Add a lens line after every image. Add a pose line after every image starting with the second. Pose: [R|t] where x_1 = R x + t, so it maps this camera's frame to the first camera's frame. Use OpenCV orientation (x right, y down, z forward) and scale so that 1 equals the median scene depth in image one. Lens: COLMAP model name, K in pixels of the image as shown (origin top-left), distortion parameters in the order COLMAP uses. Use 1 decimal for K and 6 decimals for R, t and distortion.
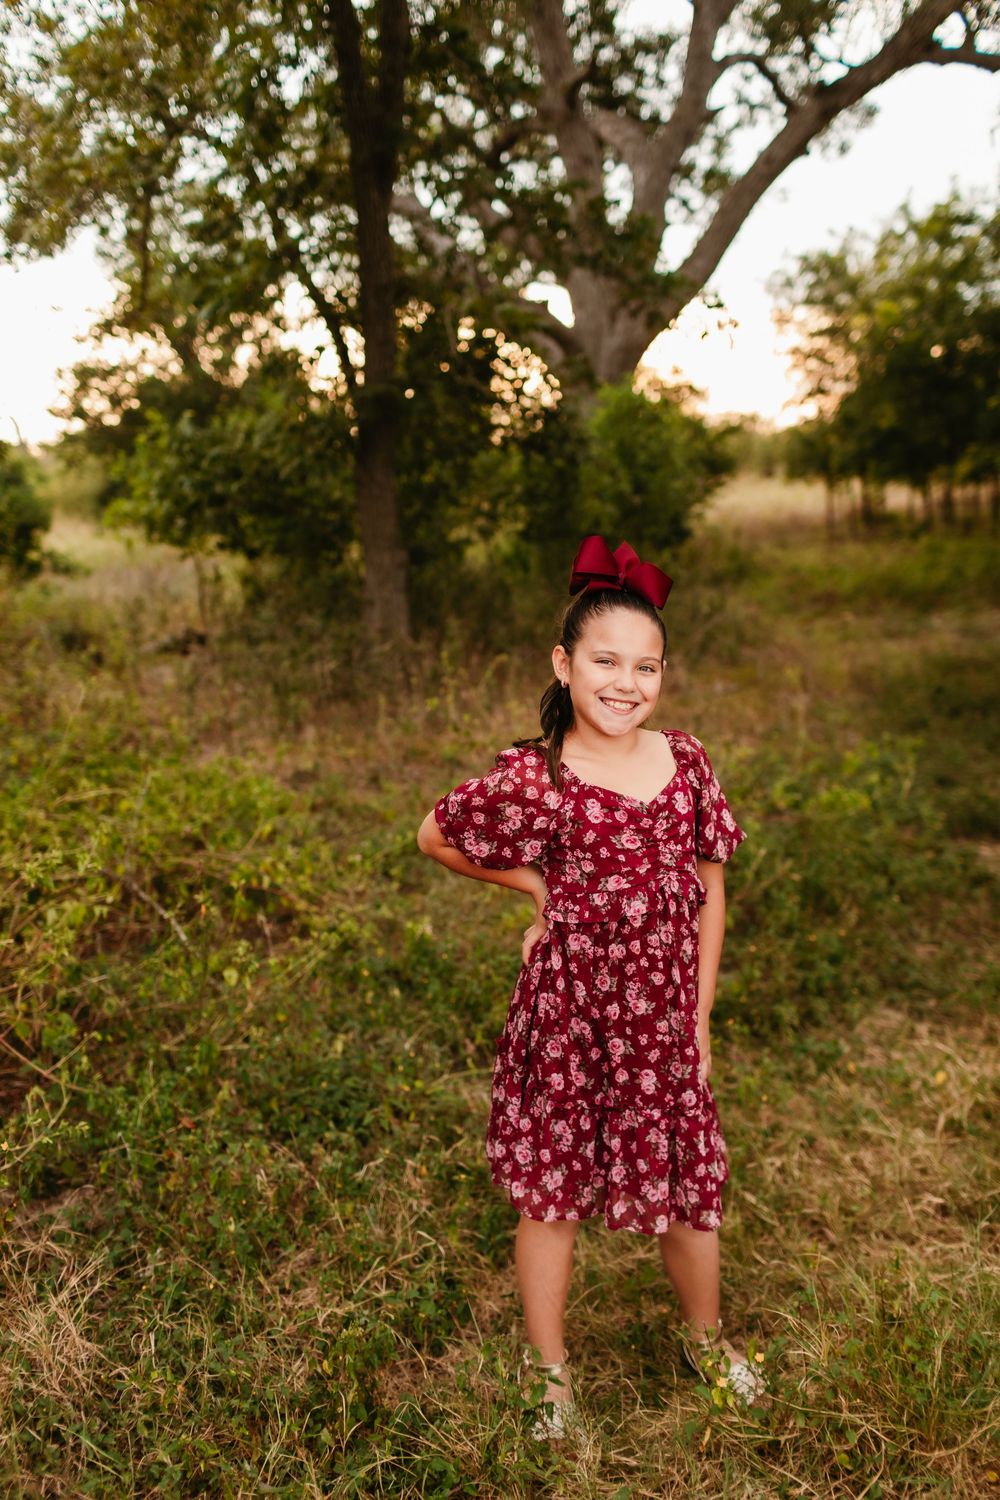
lens RADIAL K [[1415.4, 0, 488.2], [0, 1415.4, 745.5], [0, 0, 1]] dist [0.005688, -0.009880]
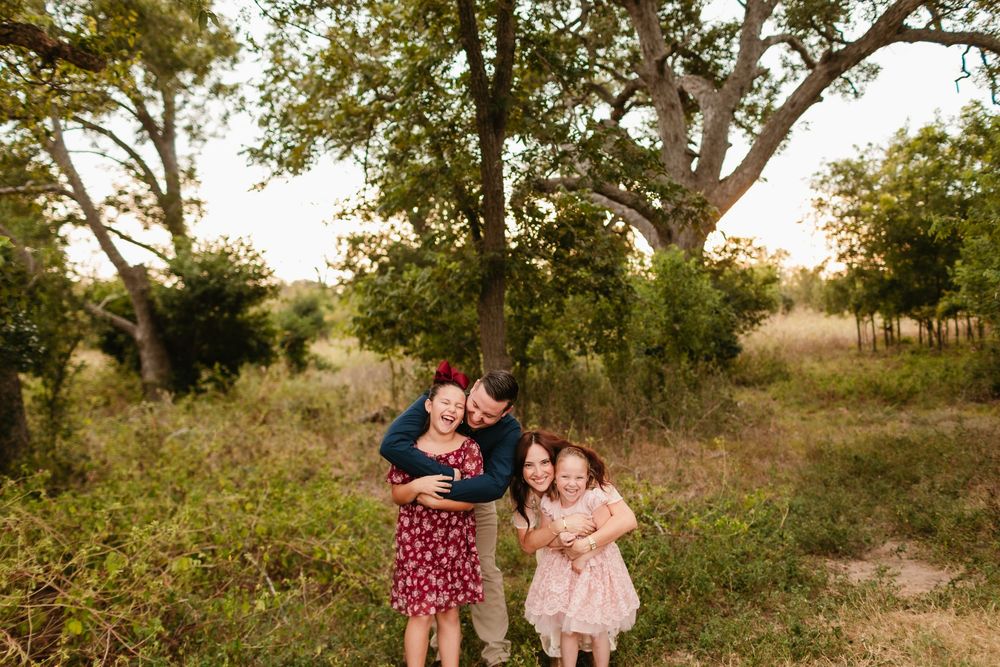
lens RADIAL K [[999.8, 0, 513.9], [0, 999.8, 330.4], [0, 0, 1]] dist [0.003501, -0.003510]
pose [[0.991400, 0.012742, -0.130241, 0.047316], [-0.033997, 0.986155, -0.162304, 0.004411], [0.126370, 0.165336, 0.978108, -0.032047]]
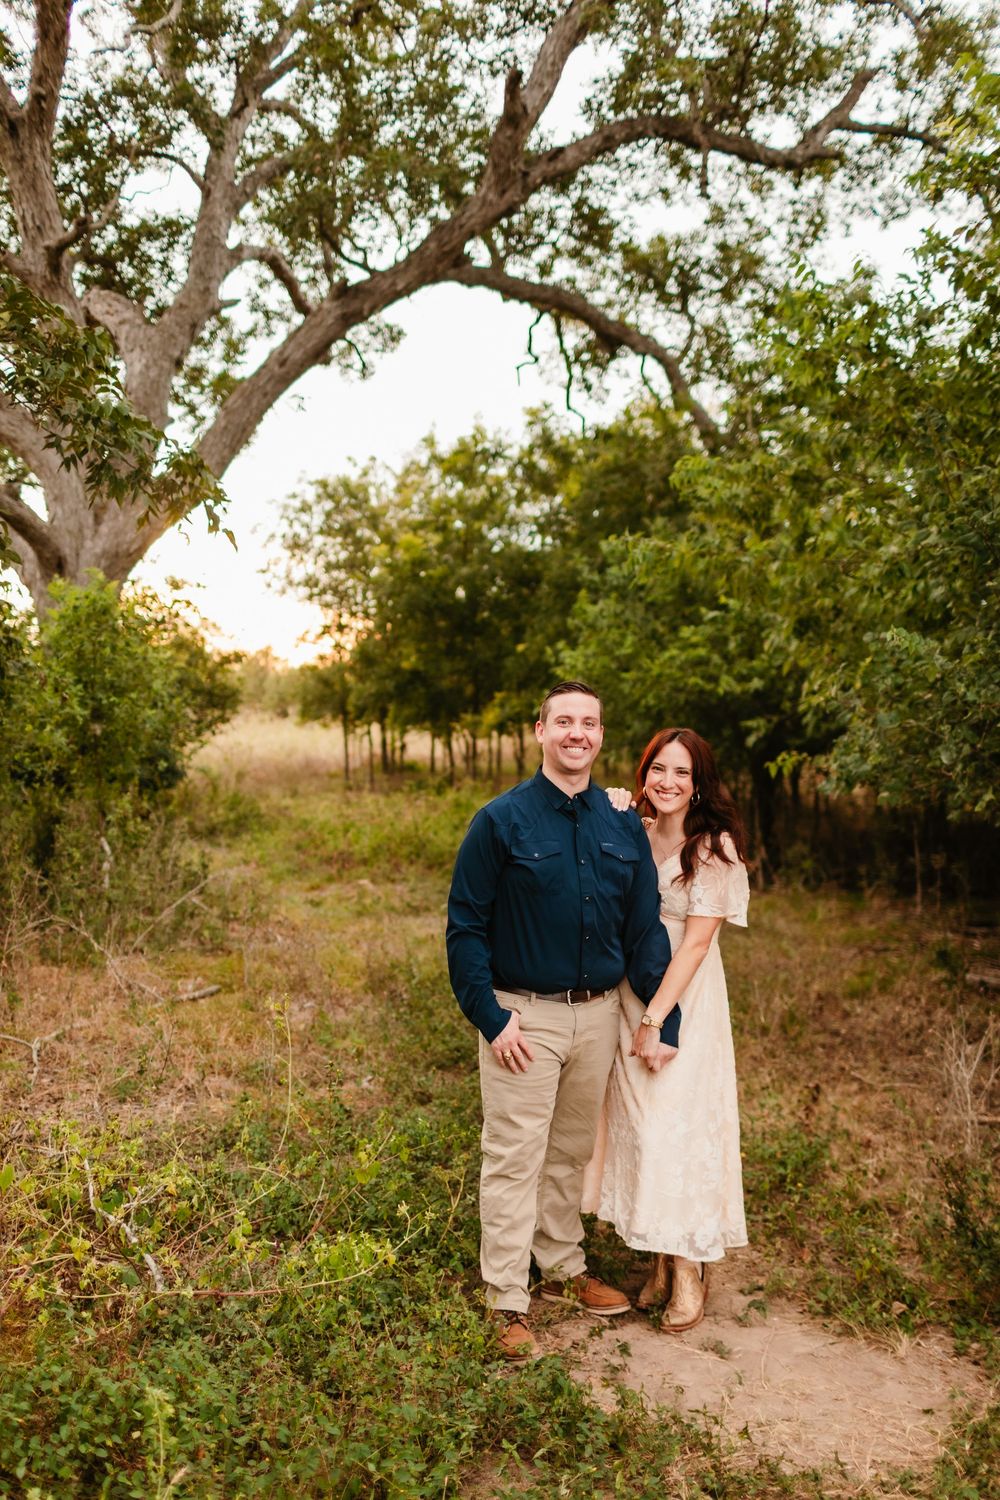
lens RADIAL K [[1514.9, 0, 454.1], [0, 1514.9, 793.0], [0, 0, 1]] dist [0.003942, -0.000528]
pose [[0.953211, 0.042302, 0.299330, 0.029396], [-0.001108, 0.990644, -0.136470, -0.017994], [-0.302302, 0.129753, 0.944340, 0.112790]]
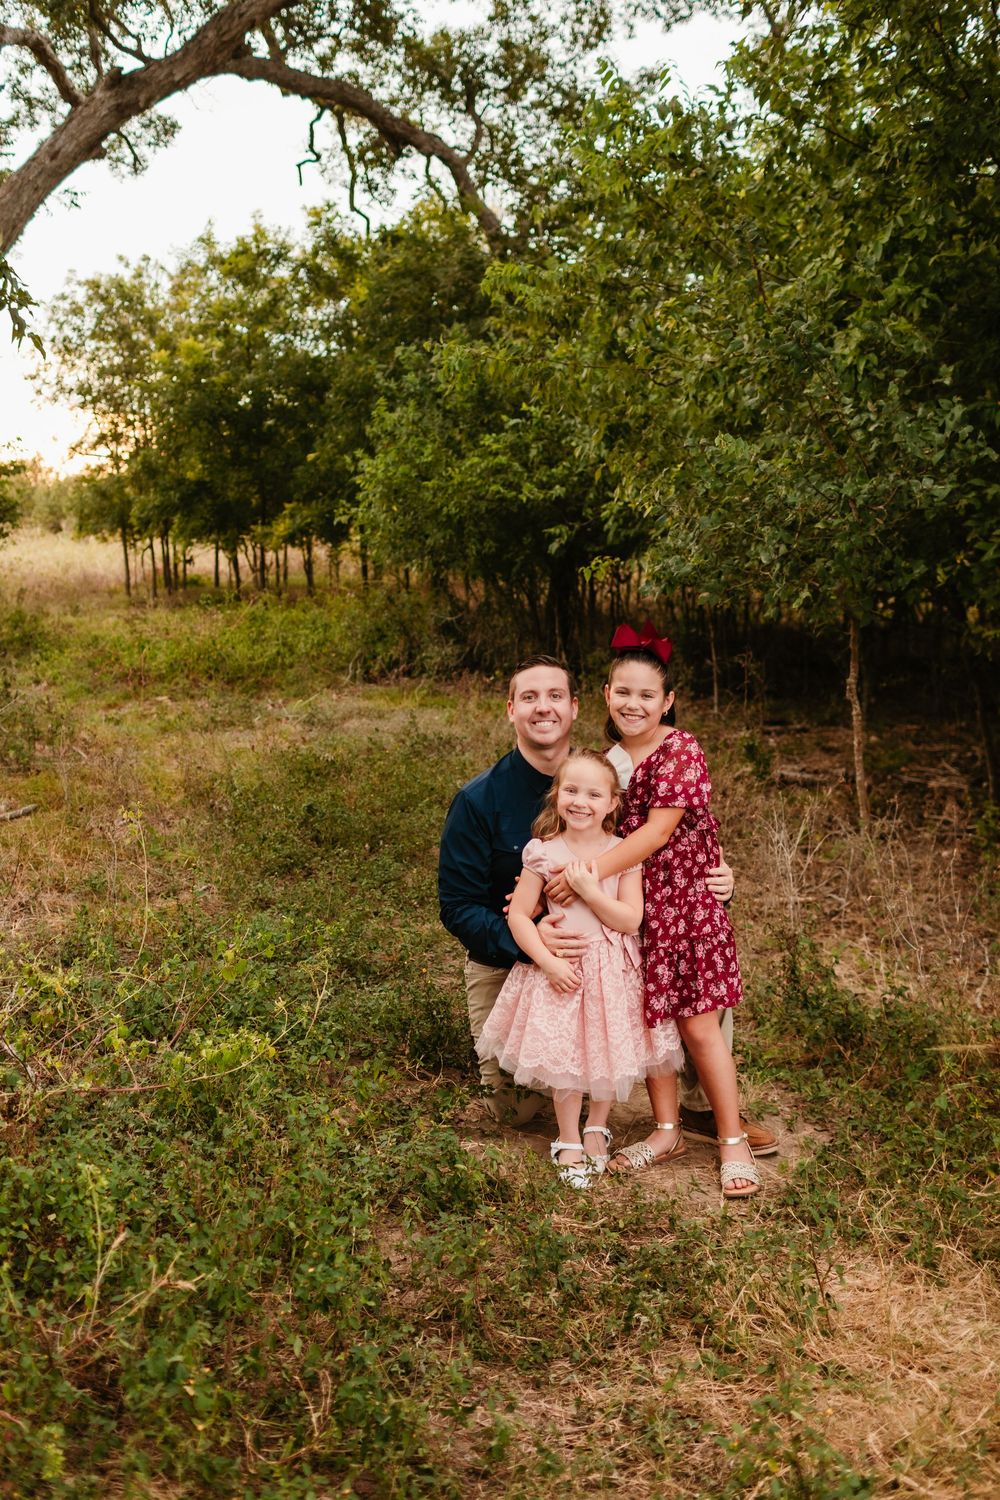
lens RADIAL K [[1549.4, 0, 441.6], [0, 1549.4, 687.8], [0, 0, 1]] dist [0.007162, -0.007352]
pose [[0.904514, 0.002816, 0.426435, 0.015878], [0.035699, 0.995968, -0.082297, -0.015349], [-0.424947, 0.089662, 0.900767, 0.107033]]
